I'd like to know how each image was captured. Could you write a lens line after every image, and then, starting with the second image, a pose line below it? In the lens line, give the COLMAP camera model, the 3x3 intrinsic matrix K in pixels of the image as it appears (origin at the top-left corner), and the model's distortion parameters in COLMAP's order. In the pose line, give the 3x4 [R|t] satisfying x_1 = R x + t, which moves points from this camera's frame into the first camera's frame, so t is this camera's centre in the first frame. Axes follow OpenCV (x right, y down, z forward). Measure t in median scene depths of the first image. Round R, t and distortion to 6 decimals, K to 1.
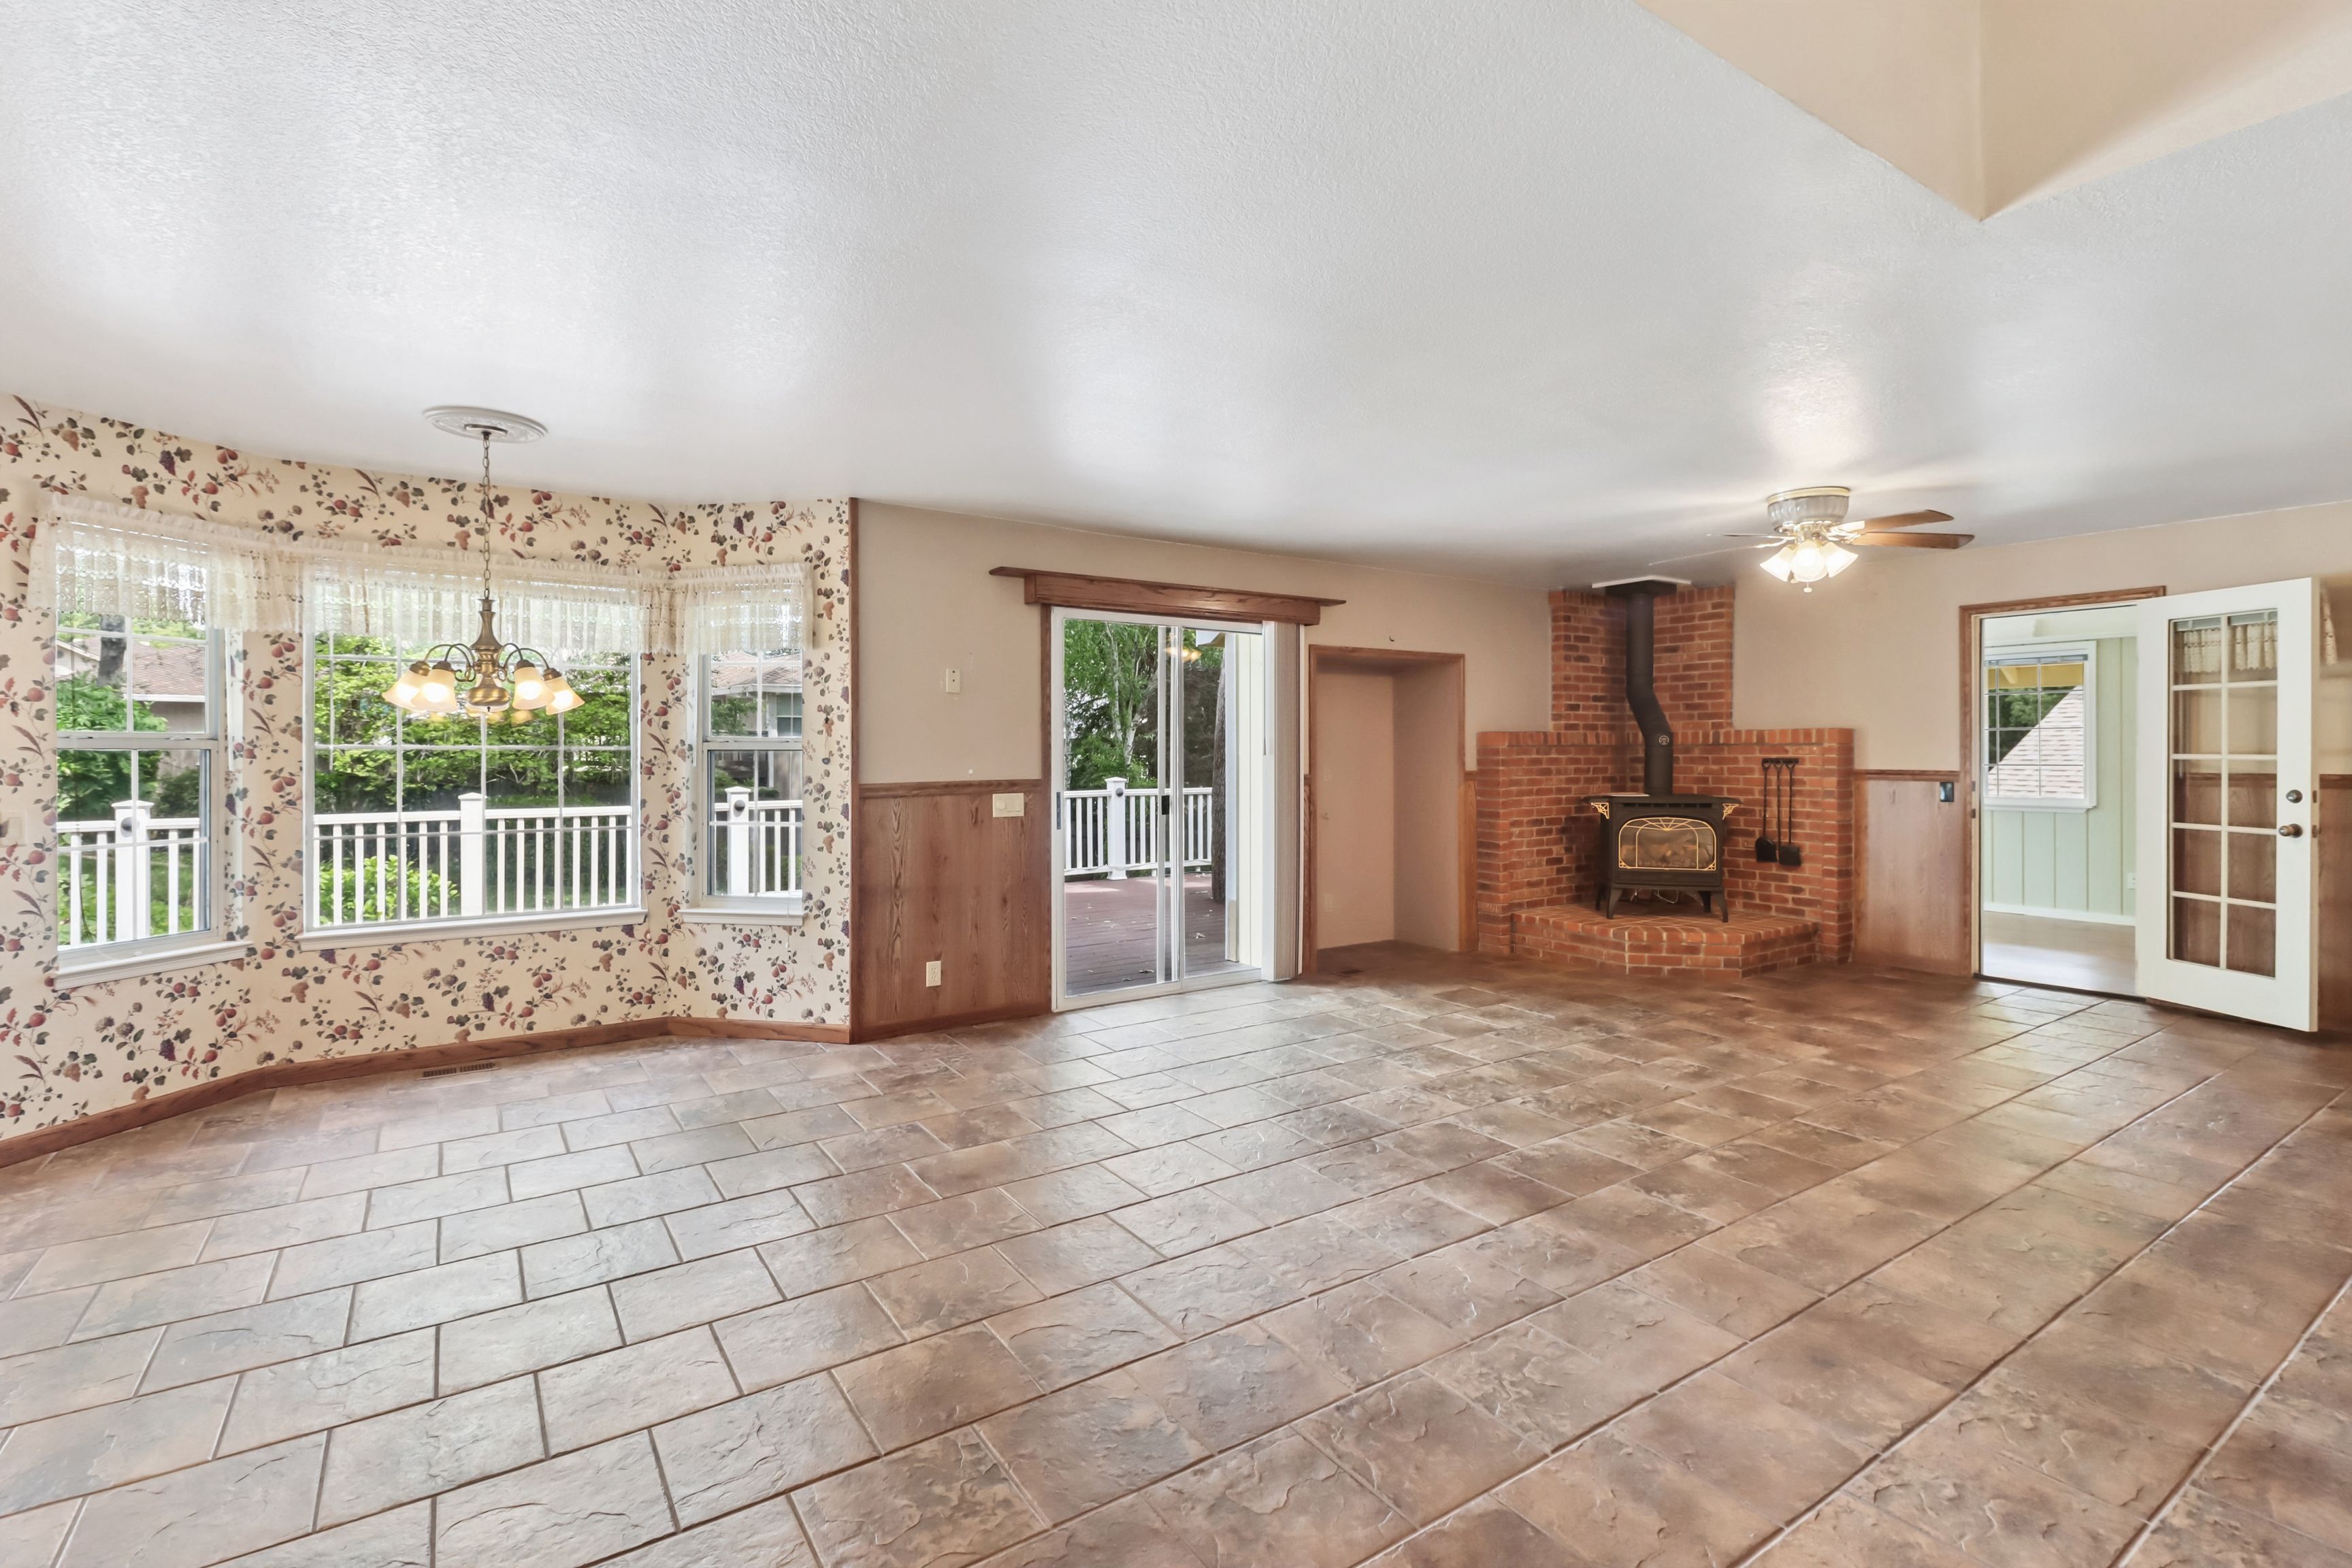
lens RADIAL K [[1079.6, 0, 1188.1], [0, 1079.6, 749.5], [0, 0, 1]] dist [0.023808, -0.015192]
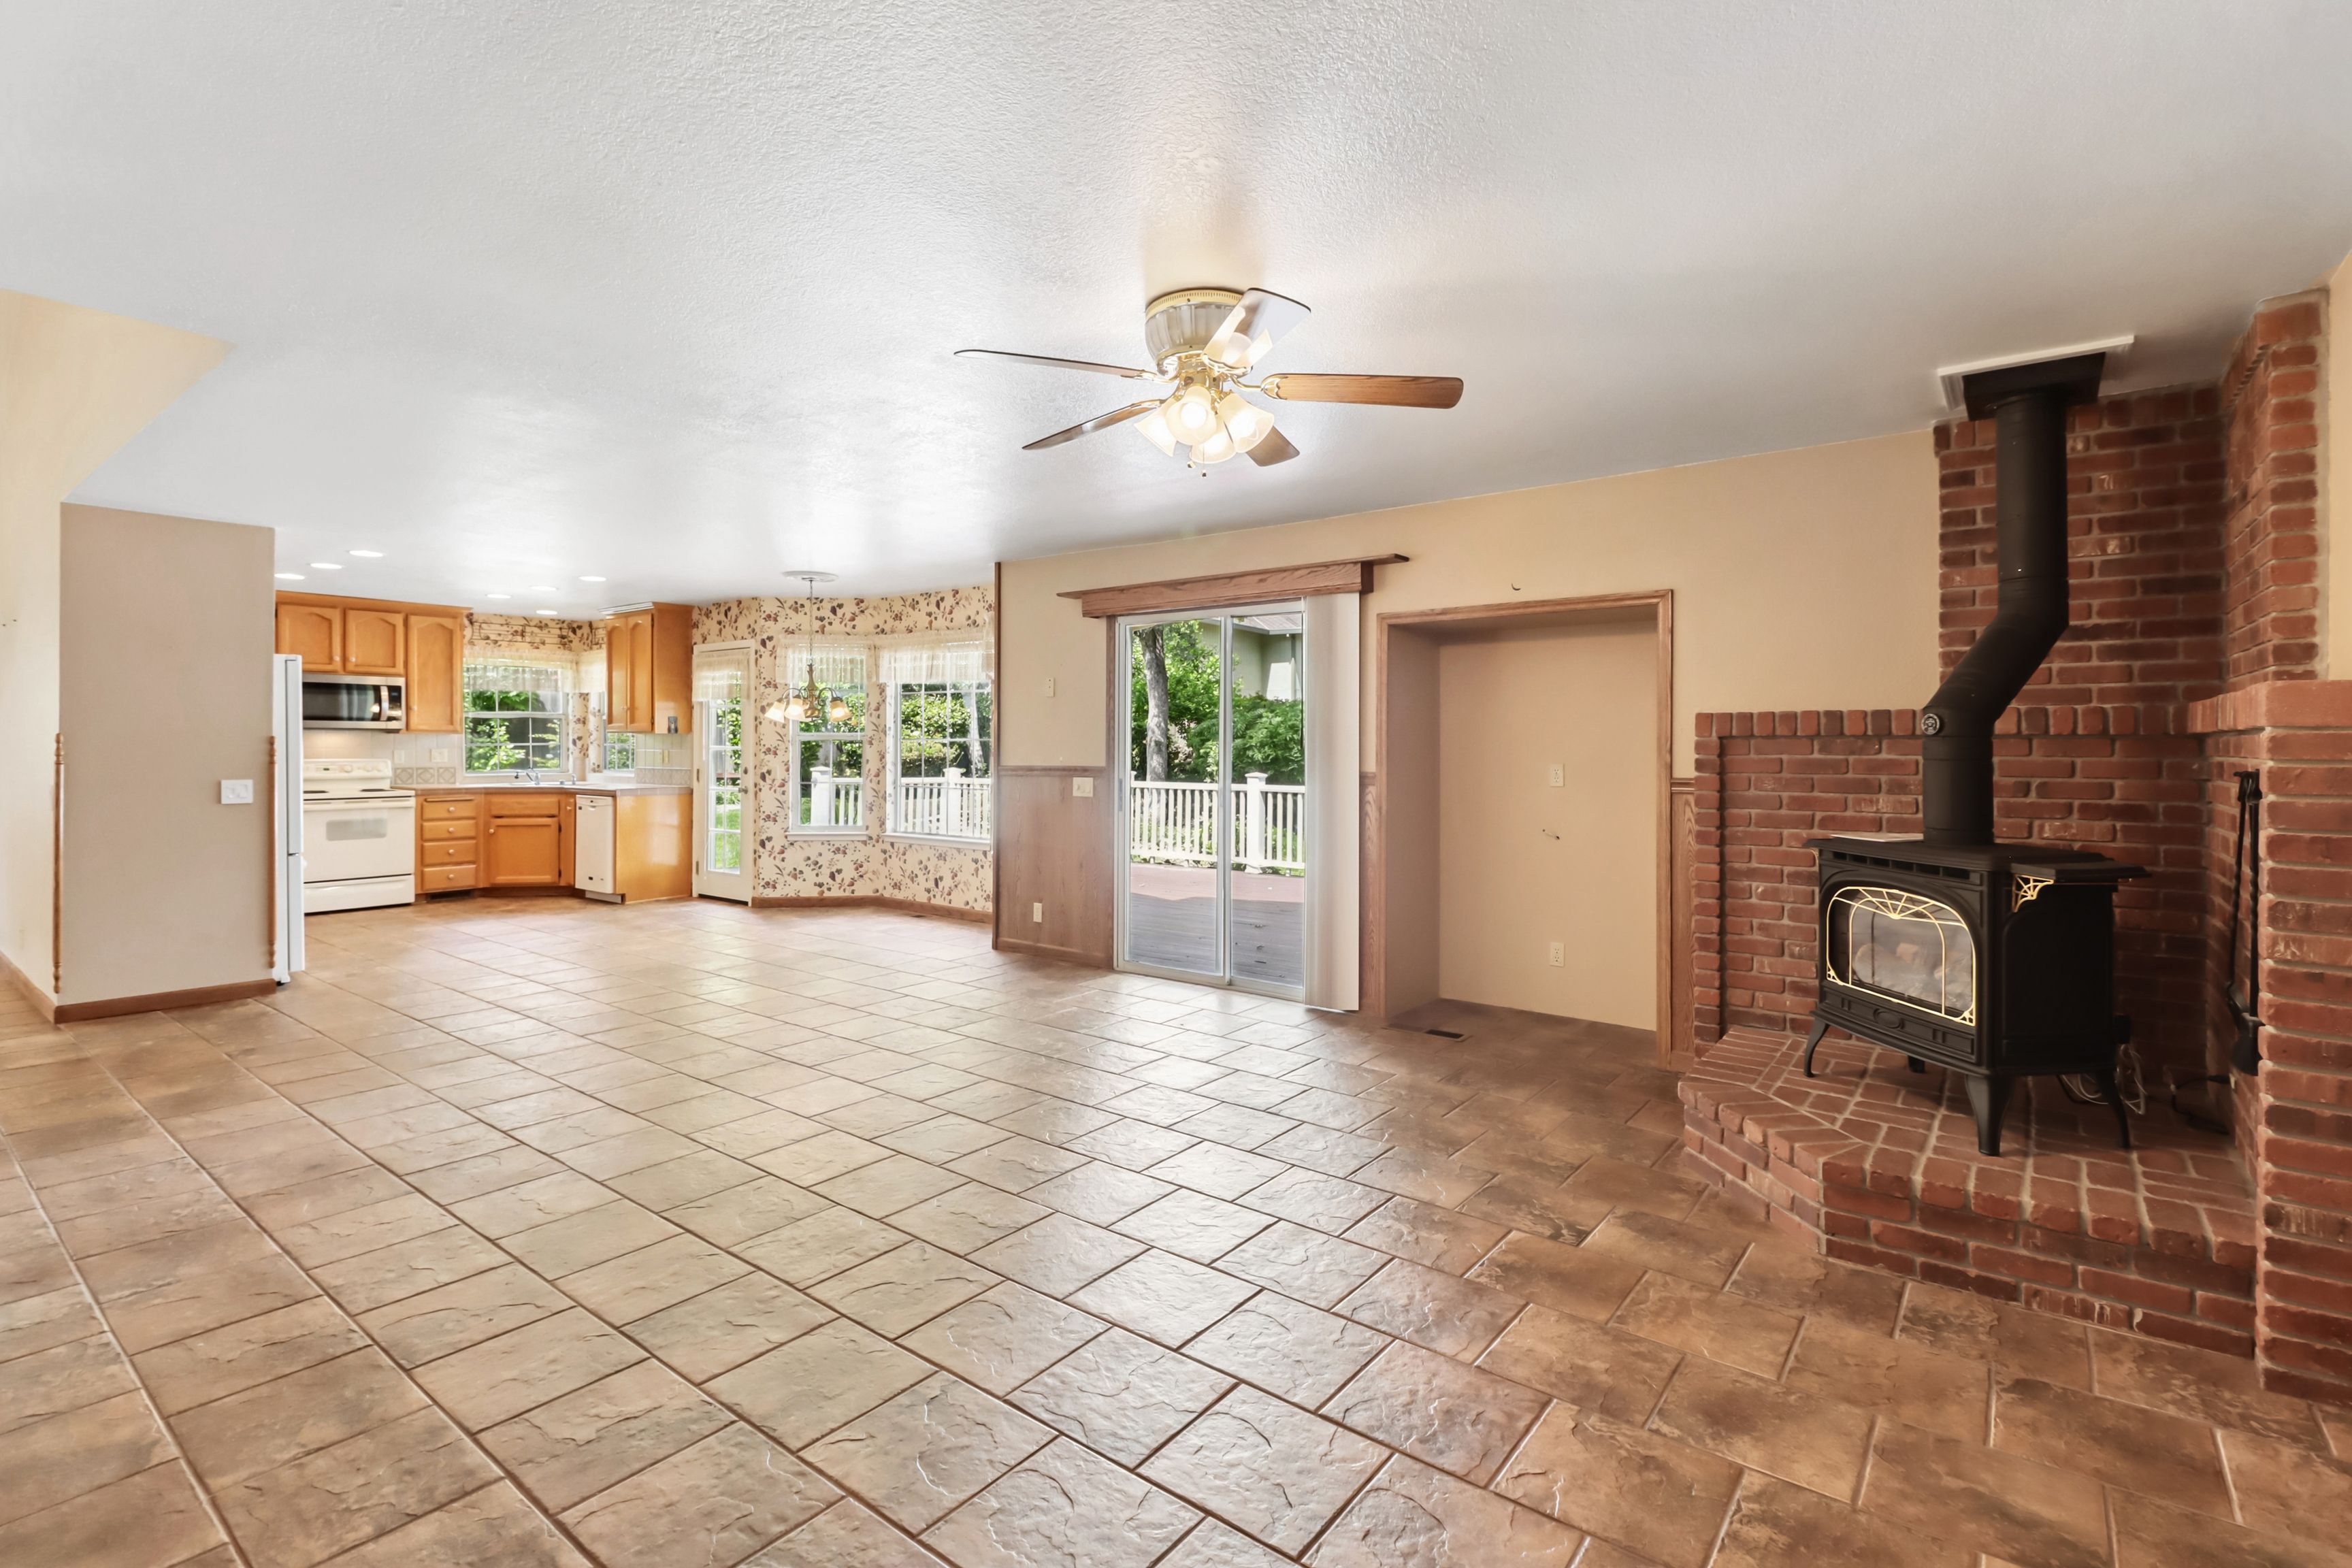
lens RADIAL K [[1083.5, 0, 1183.4], [0, 1083.5, 745.7], [0, 0, 1]] dist [0.023189, -0.015314]
pose [[0.313115, 0.004588, -0.949704, 1.062937], [-0.002807, 0.999988, 0.003906, -0.000333], [0.949711, 0.001443, 0.313124, 0.755774]]
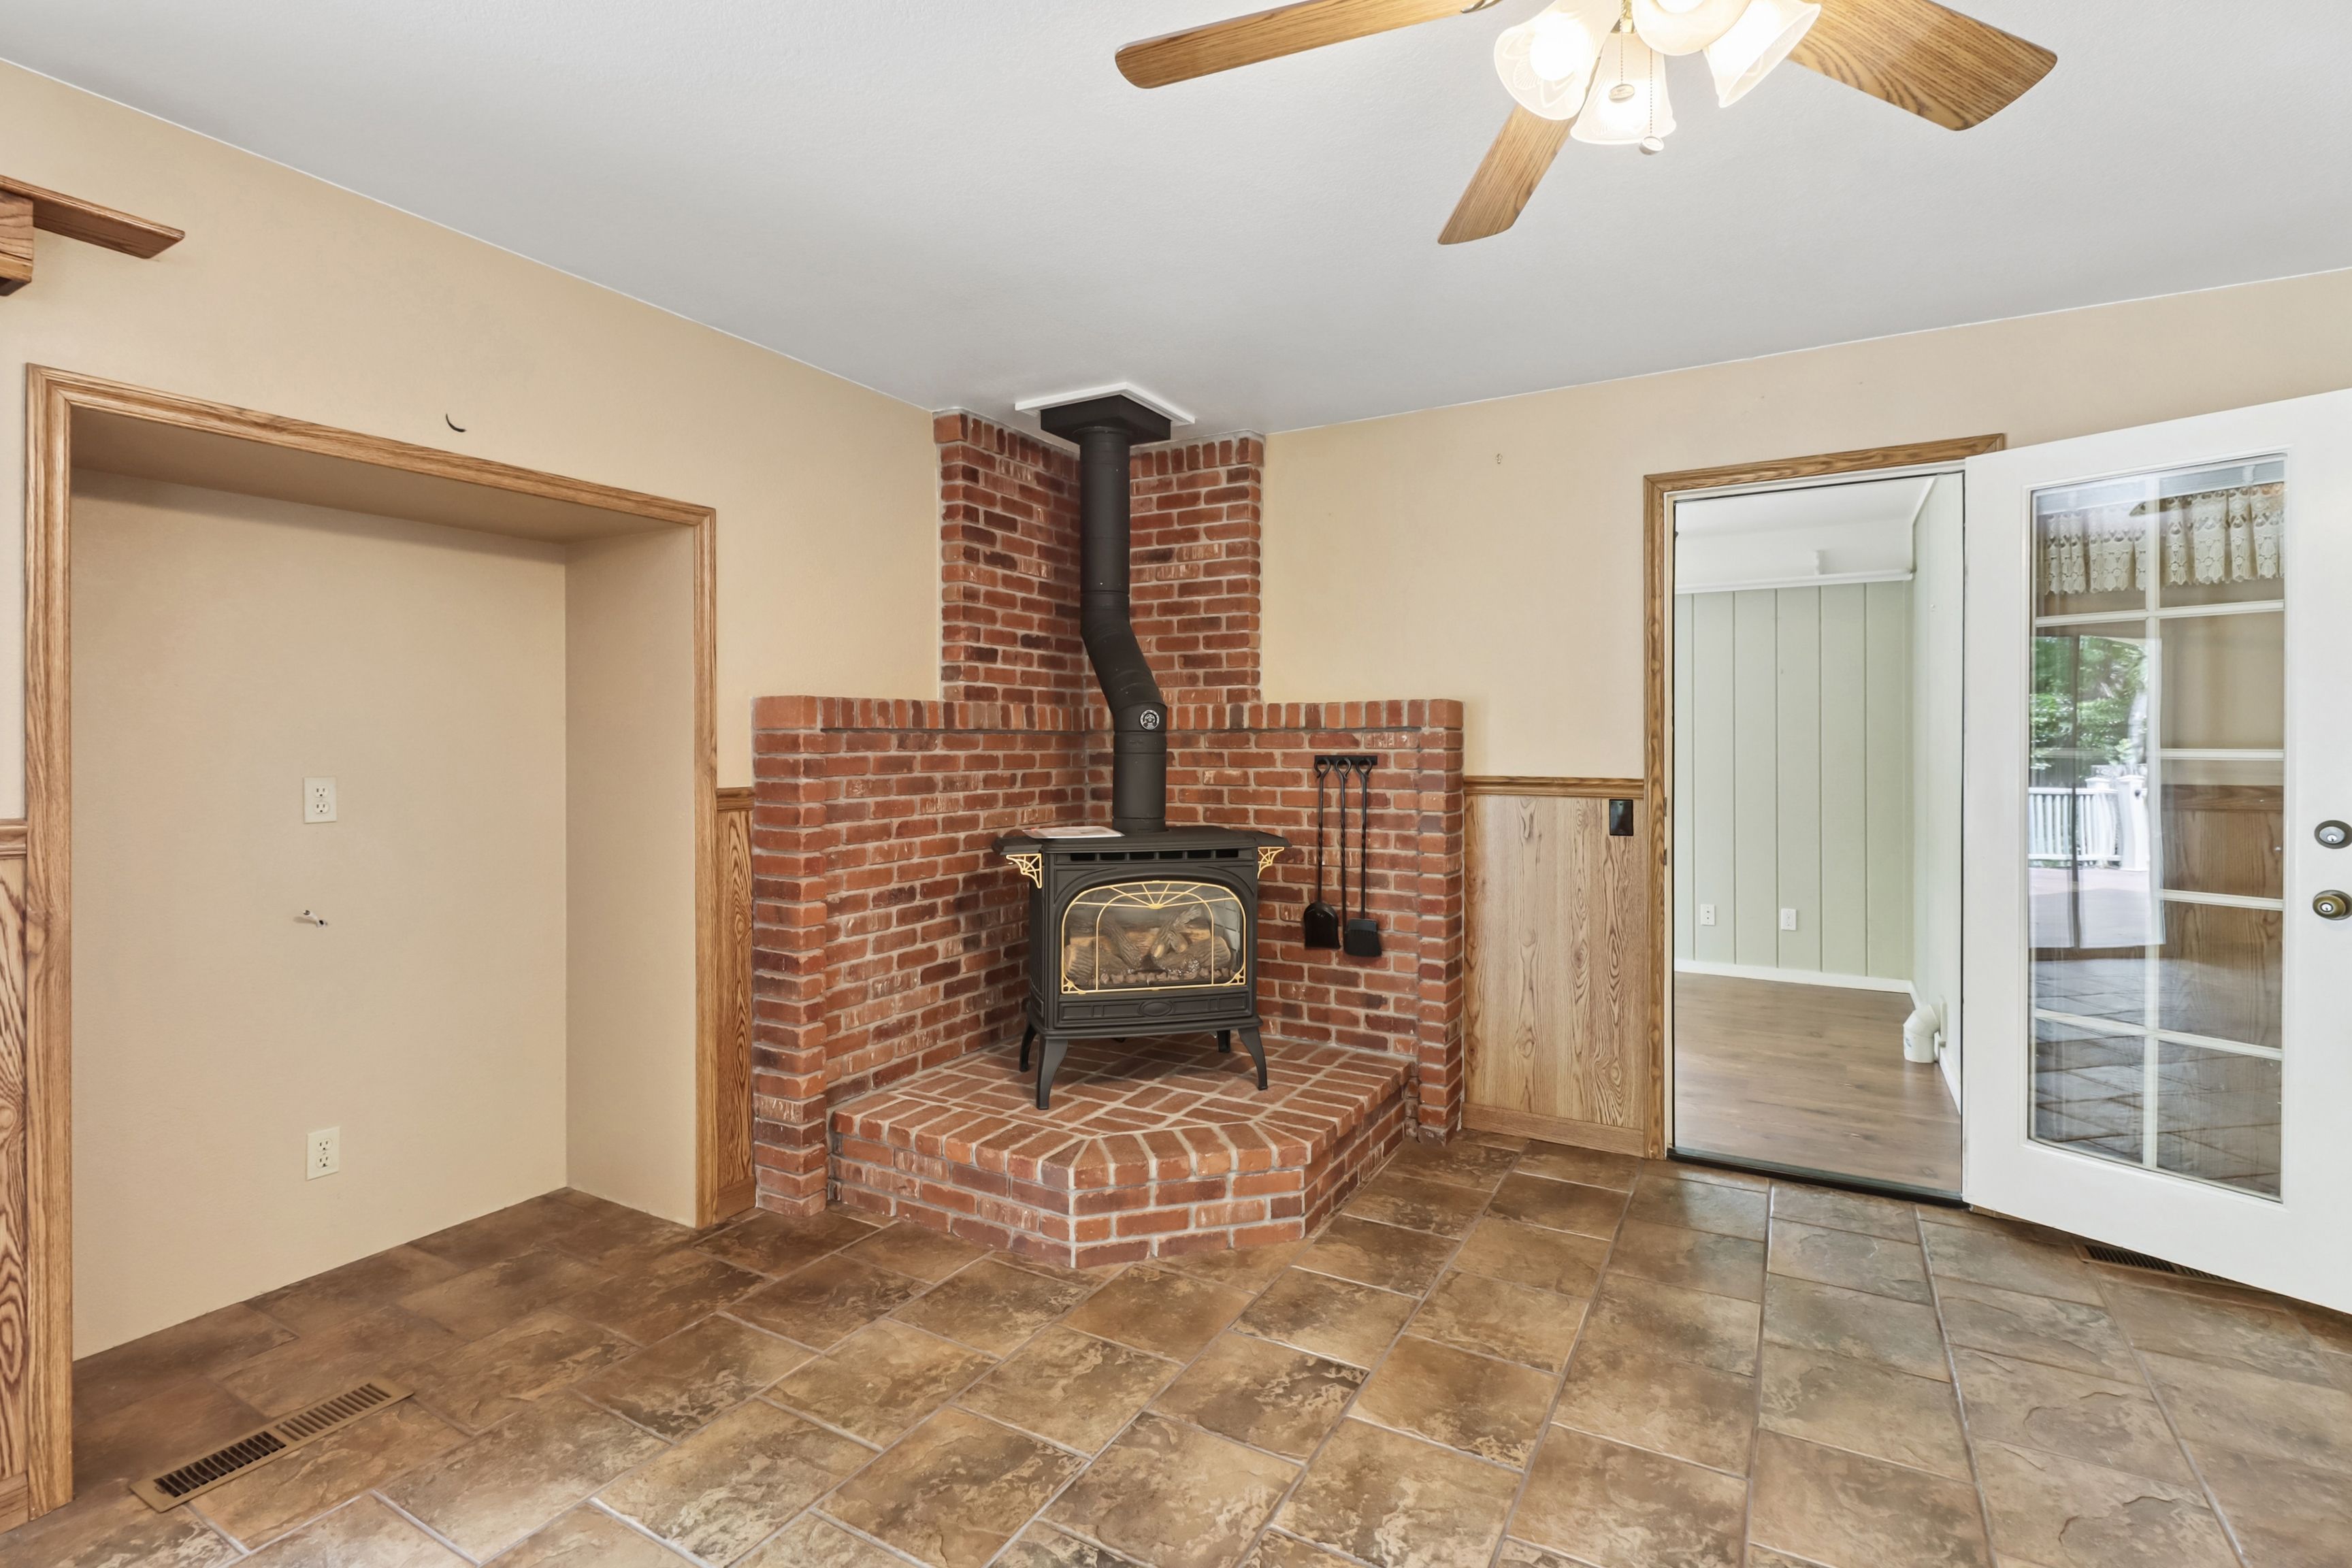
lens RADIAL K [[1089.6, 0, 1186.4], [0, 1089.6, 735.3], [0, 0, 1]] dist [0.017985, -0.011750]
pose [[0.896043, 0.004310, 0.443945, 0.322427], [-0.001306, 0.999974, -0.007071, 0.002696], [-0.443964, 0.005756, 0.896026, 0.755907]]
